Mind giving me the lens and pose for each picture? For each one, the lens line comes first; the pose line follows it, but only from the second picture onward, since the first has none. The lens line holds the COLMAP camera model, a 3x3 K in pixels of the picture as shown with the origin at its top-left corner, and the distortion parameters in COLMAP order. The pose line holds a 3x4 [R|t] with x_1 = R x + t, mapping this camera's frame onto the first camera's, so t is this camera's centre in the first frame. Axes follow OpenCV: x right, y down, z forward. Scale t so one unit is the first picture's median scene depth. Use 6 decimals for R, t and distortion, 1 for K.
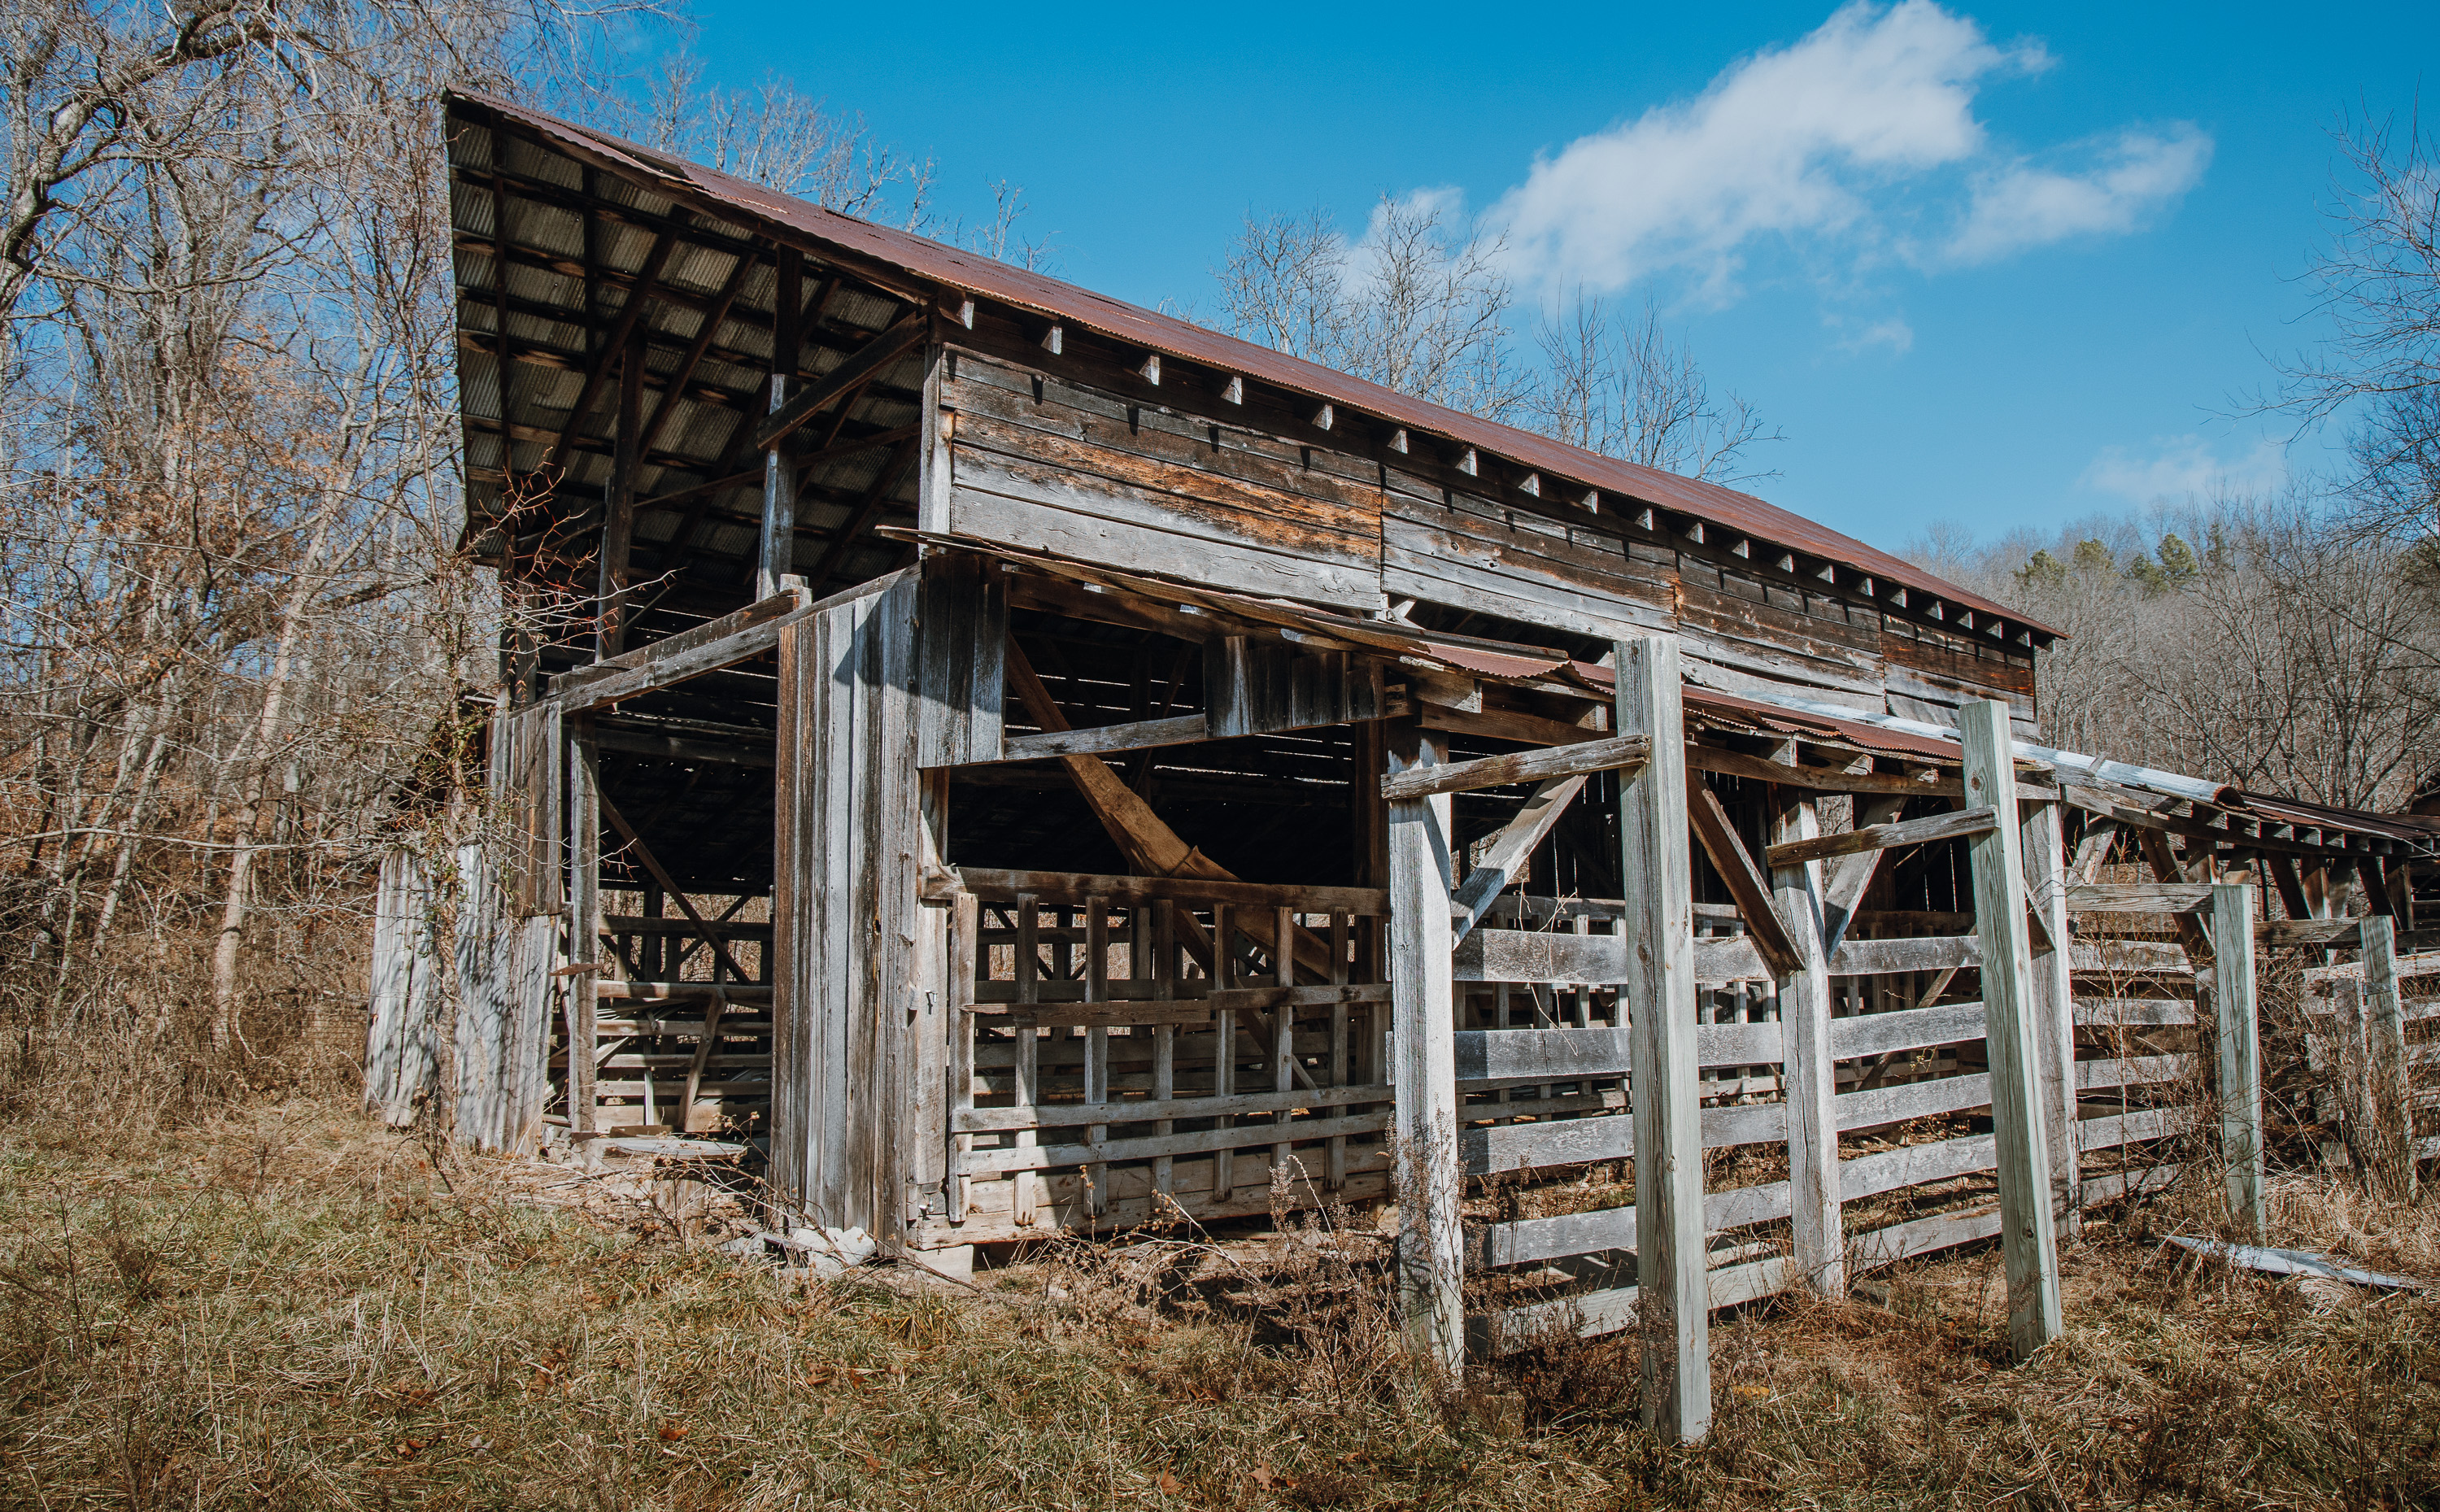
lens RADIAL K [[1649.9, 0, 1248.5], [0, 1649.9, 693.2], [0, 0, 1]] dist [-0.037421, -0.001511]
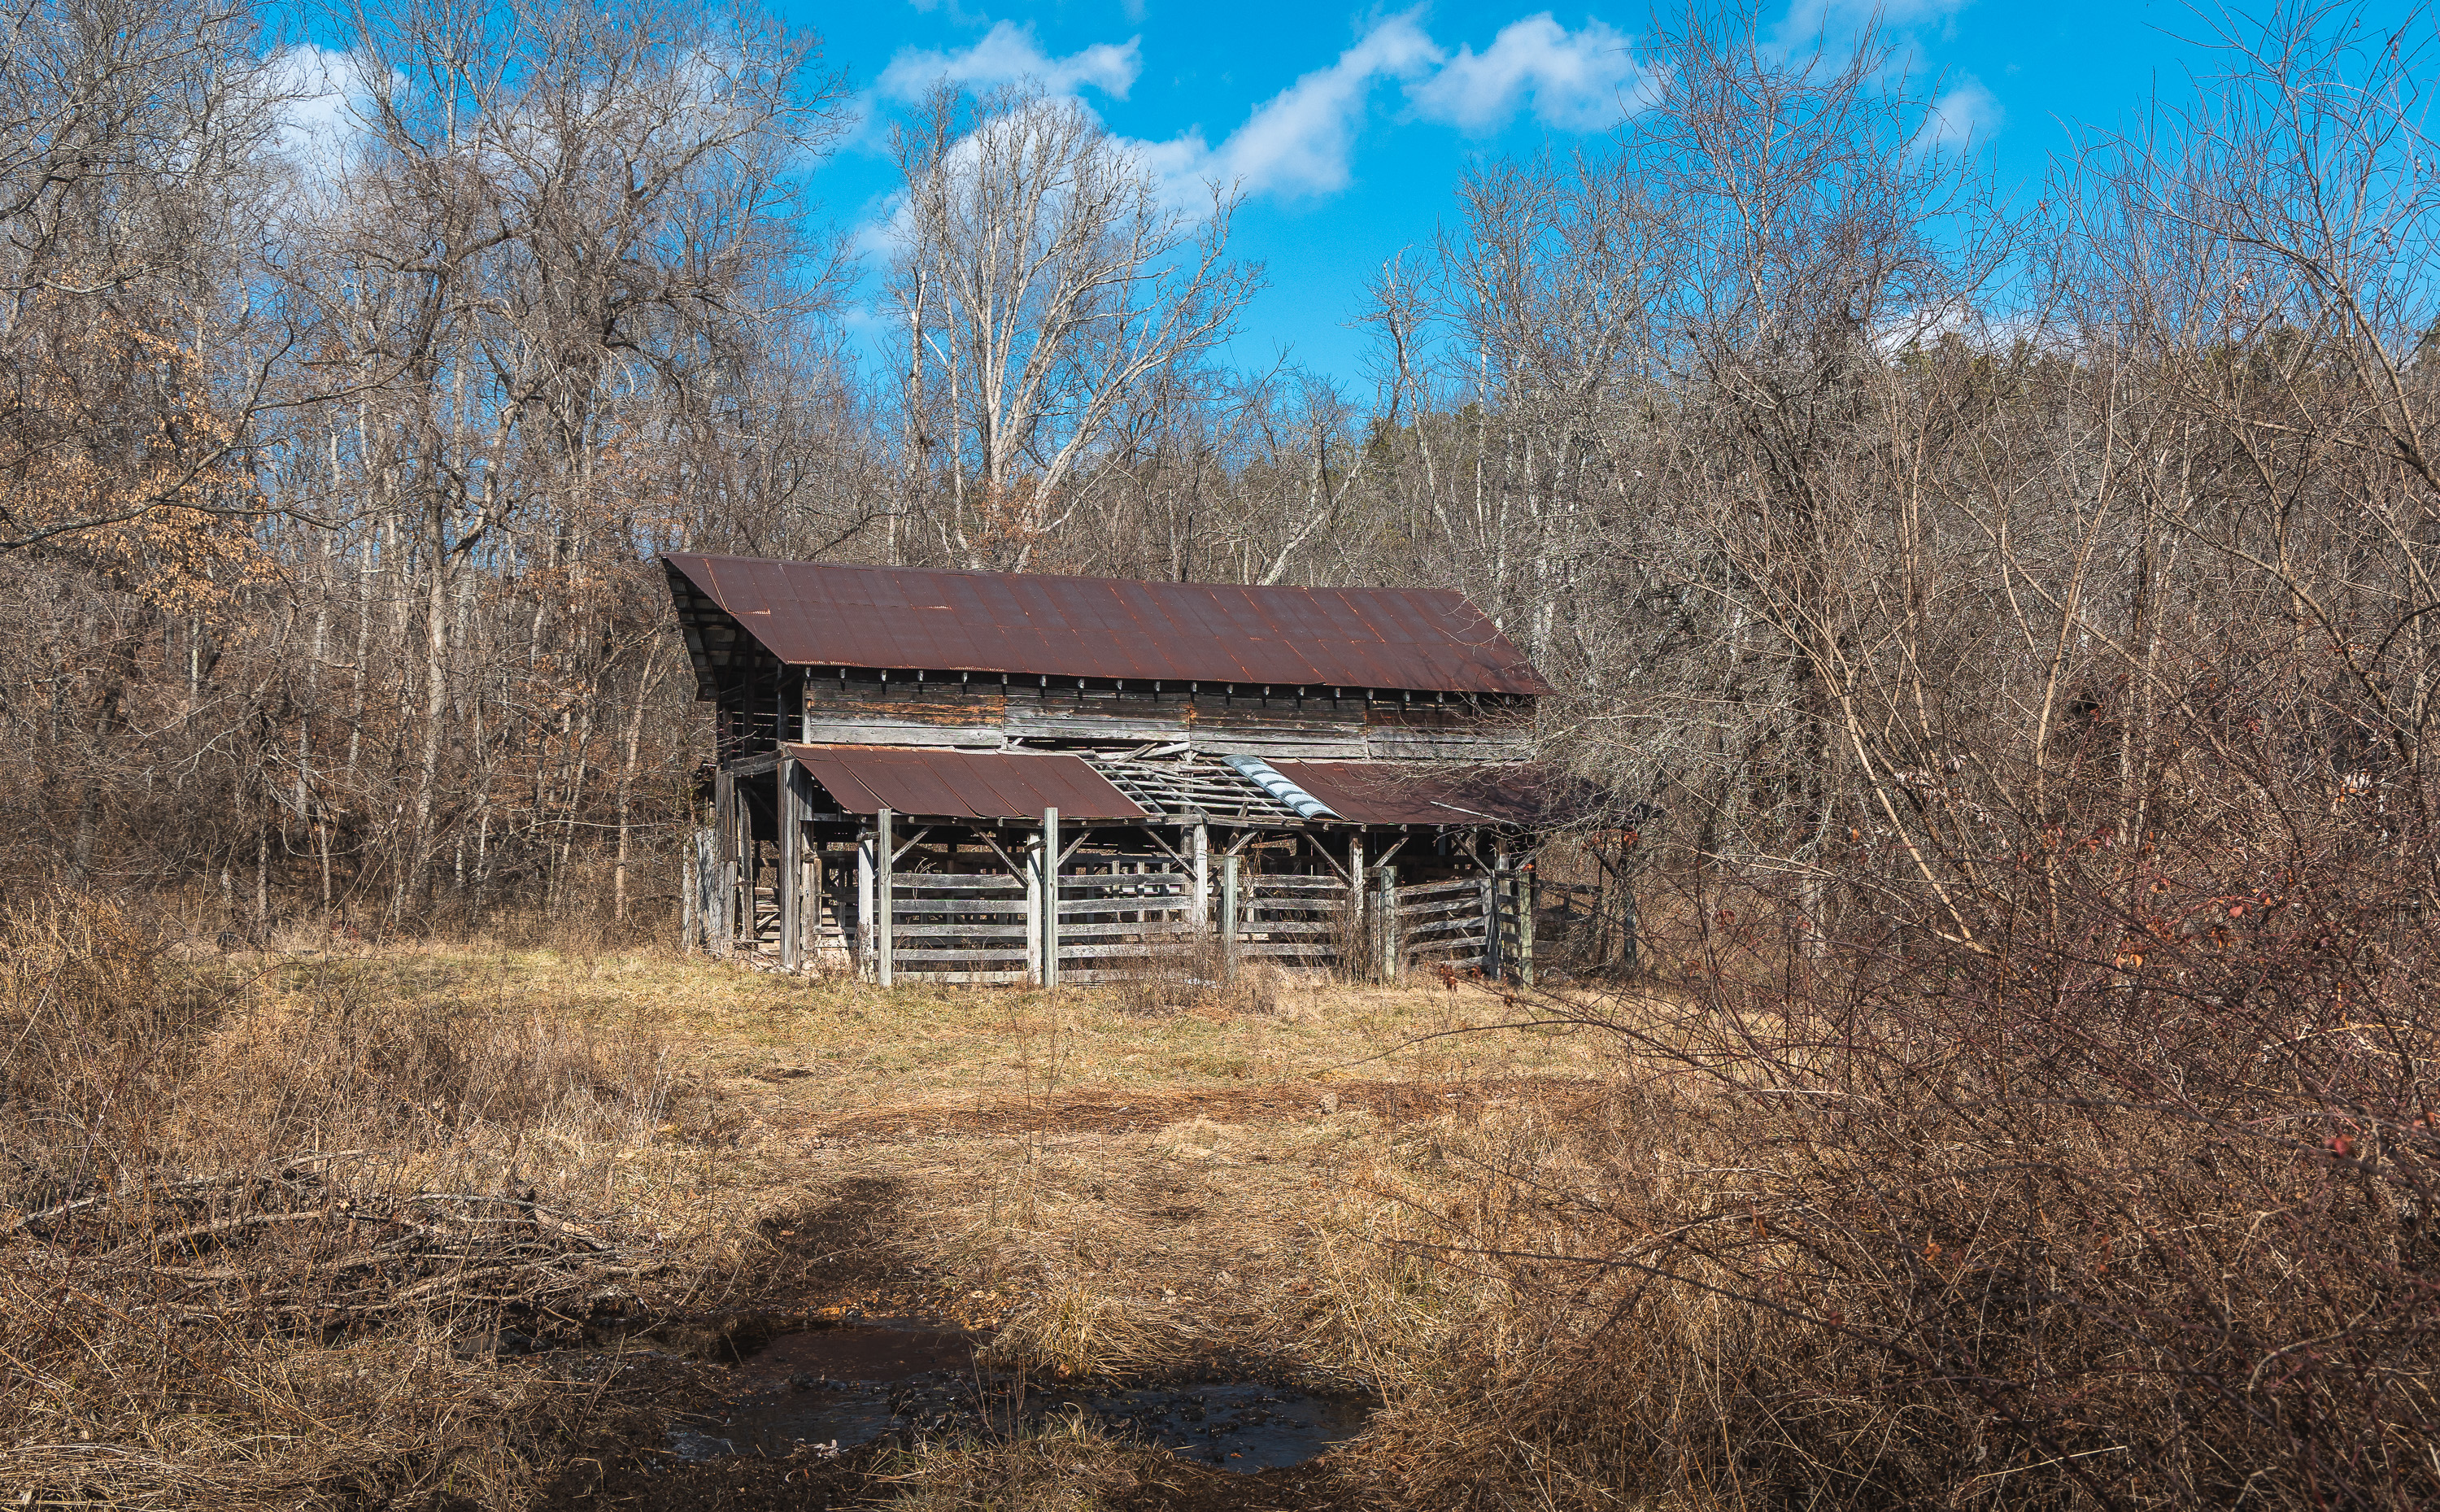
lens RADIAL K [[2552.4, 0, 1219.0], [0, 2552.4, 758.6], [0, 0, 1]] dist [0.002099, 0.000000]
pose [[0.942466, -0.009914, -0.334154, 1.654333], [0.049477, 0.992689, 0.110097, -0.431023], [0.330620, -0.120296, 0.936066, -2.491445]]
